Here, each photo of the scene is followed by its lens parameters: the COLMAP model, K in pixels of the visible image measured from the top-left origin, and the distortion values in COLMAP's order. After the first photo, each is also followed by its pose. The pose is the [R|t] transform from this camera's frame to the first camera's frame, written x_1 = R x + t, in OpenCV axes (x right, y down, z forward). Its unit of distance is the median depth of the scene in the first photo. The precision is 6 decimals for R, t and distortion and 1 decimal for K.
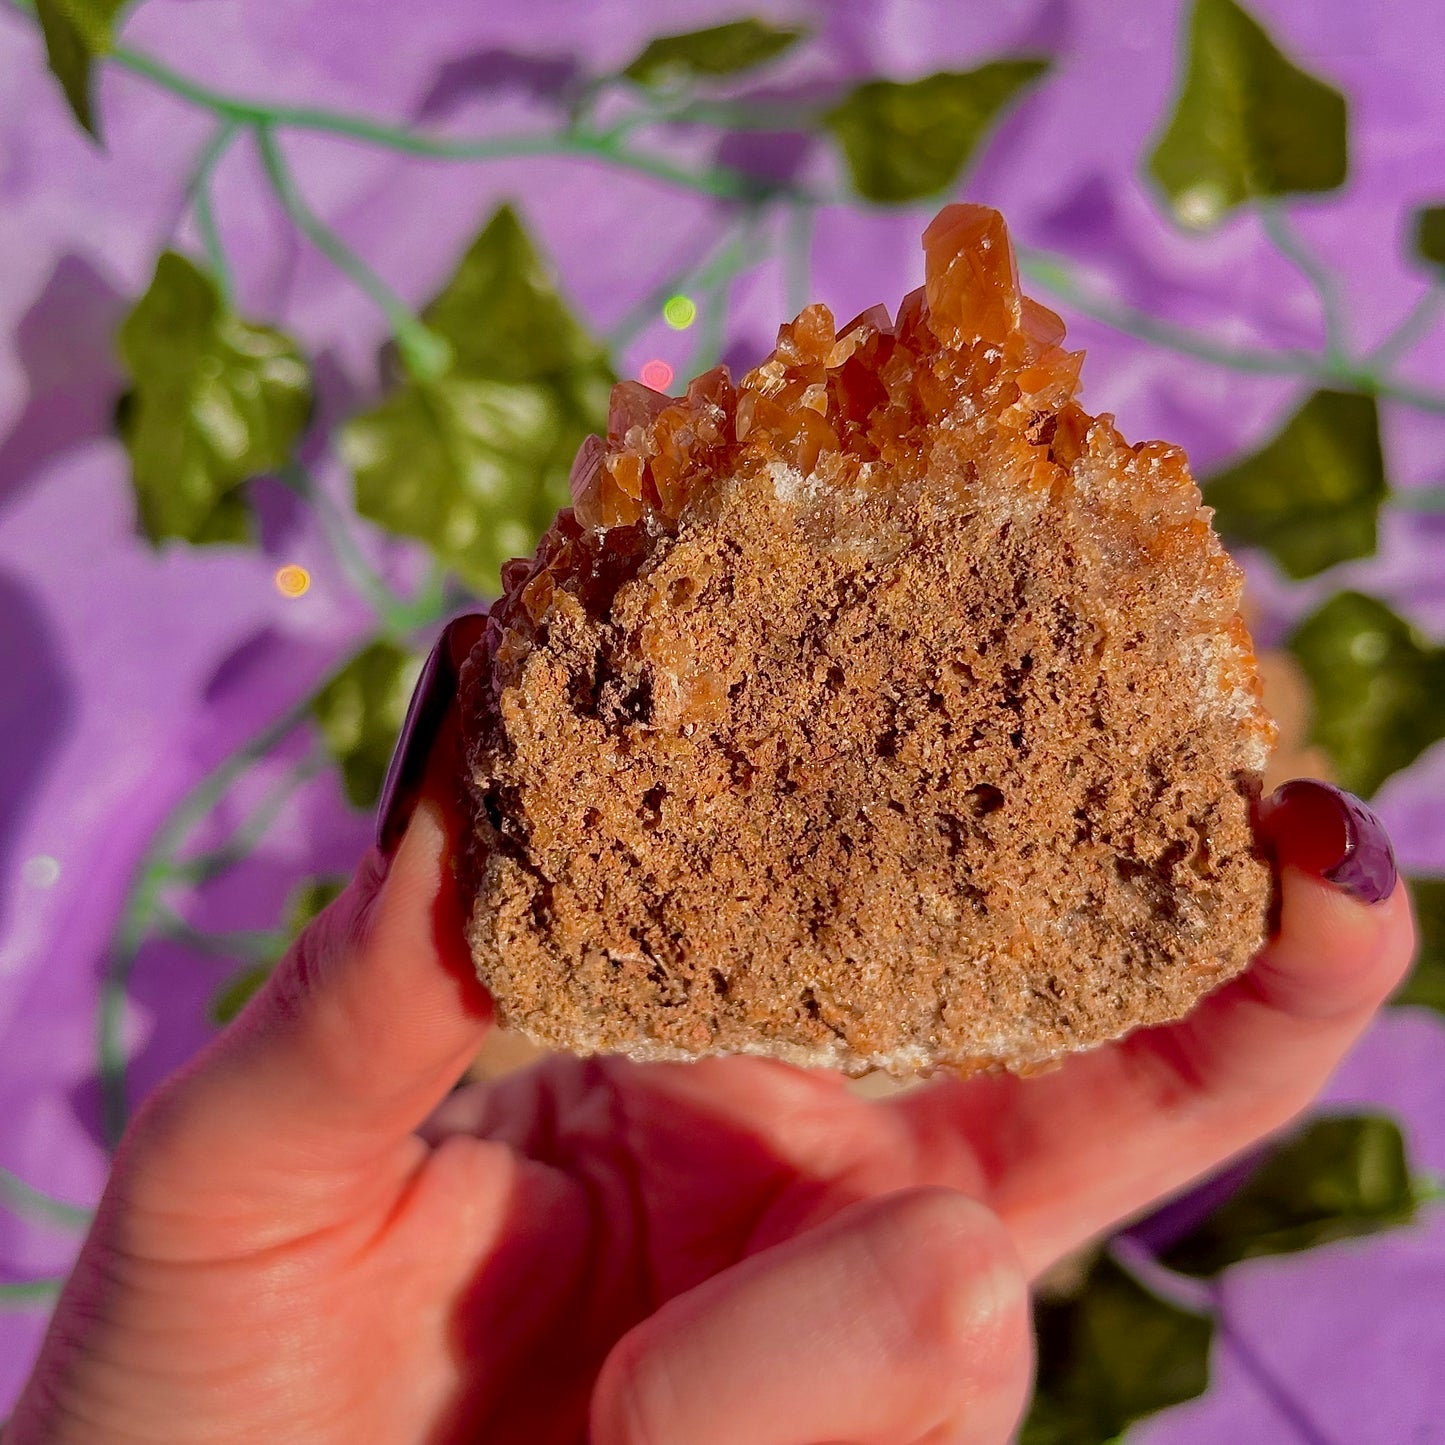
lens RADIAL K [[3046.8, 0, 722.5], [0, 3046.8, 722.5], [0, 0, 1]] dist [0.162676, -0.029603]
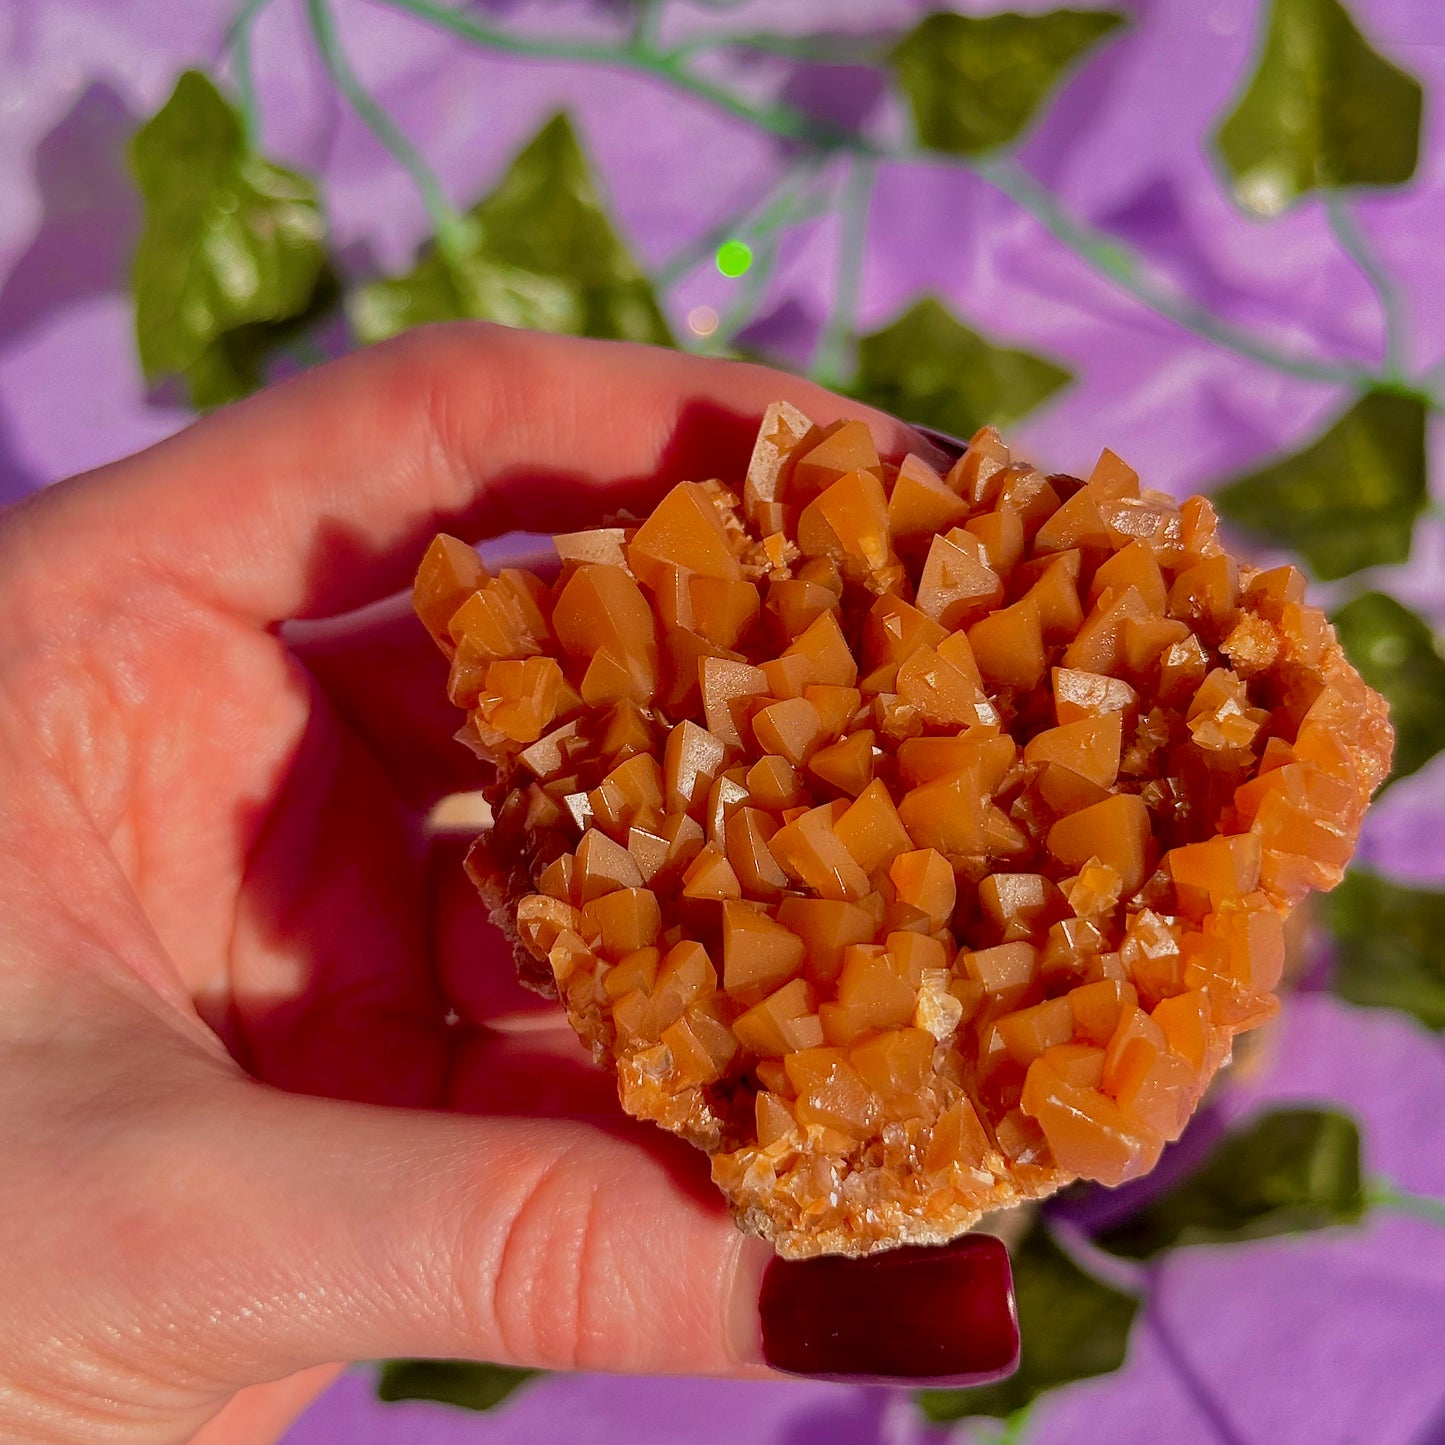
lens RADIAL K [[3046.8, 0, 722.5], [0, 3046.8, 722.5], [0, 0, 1]] dist [0.162676, -0.029603]
pose [[0.992765, 0.113938, -0.037896, 0.041145], [-0.115727, 0.992073, -0.048965, 0.069167], [0.032017, 0.052996, 0.998081, 0.027593]]
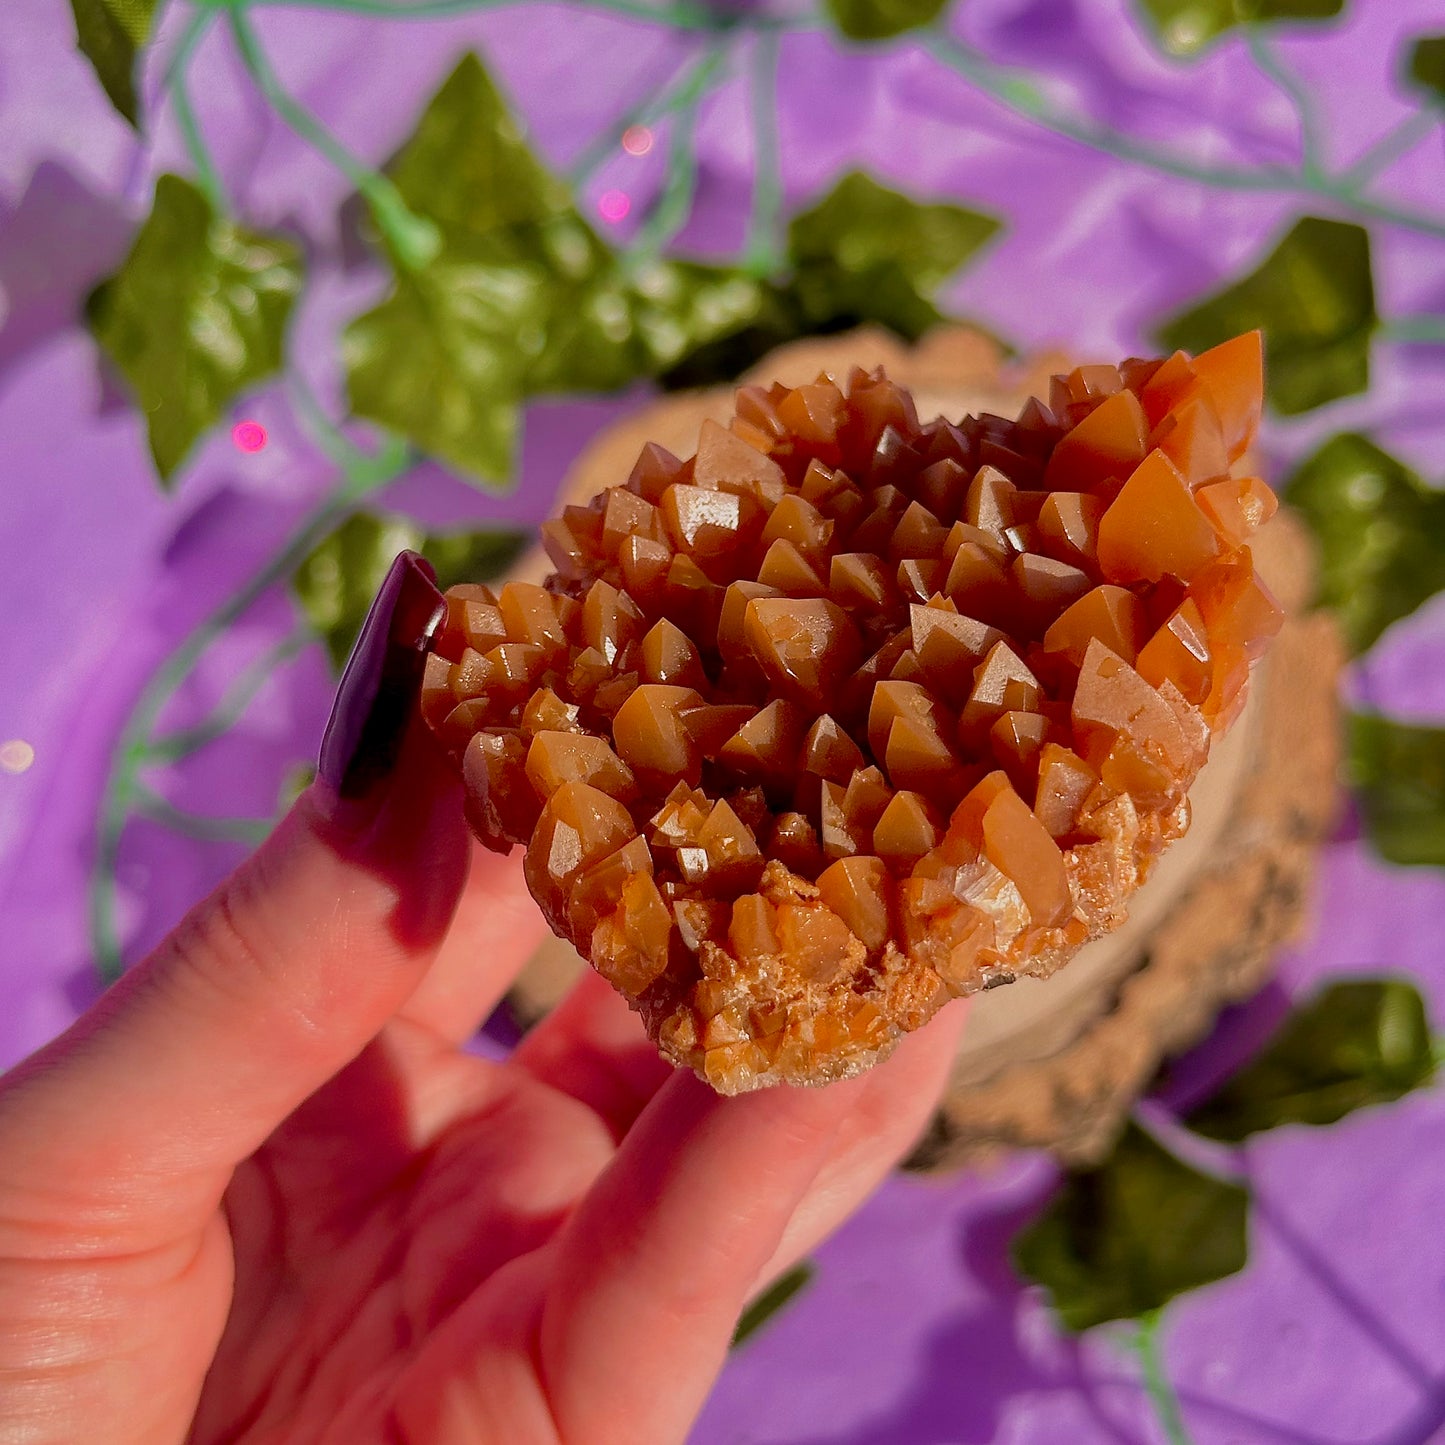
lens RADIAL K [[3046.8, 0, 722.5], [0, 3046.8, 722.5], [0, 0, 1]] dist [0.162676, -0.029603]
pose [[0.996541, -0.043053, 0.071084, -0.070876], [0.032826, 0.989715, 0.139234, -0.095494], [-0.076348, -0.136419, 0.987705, 0.022539]]
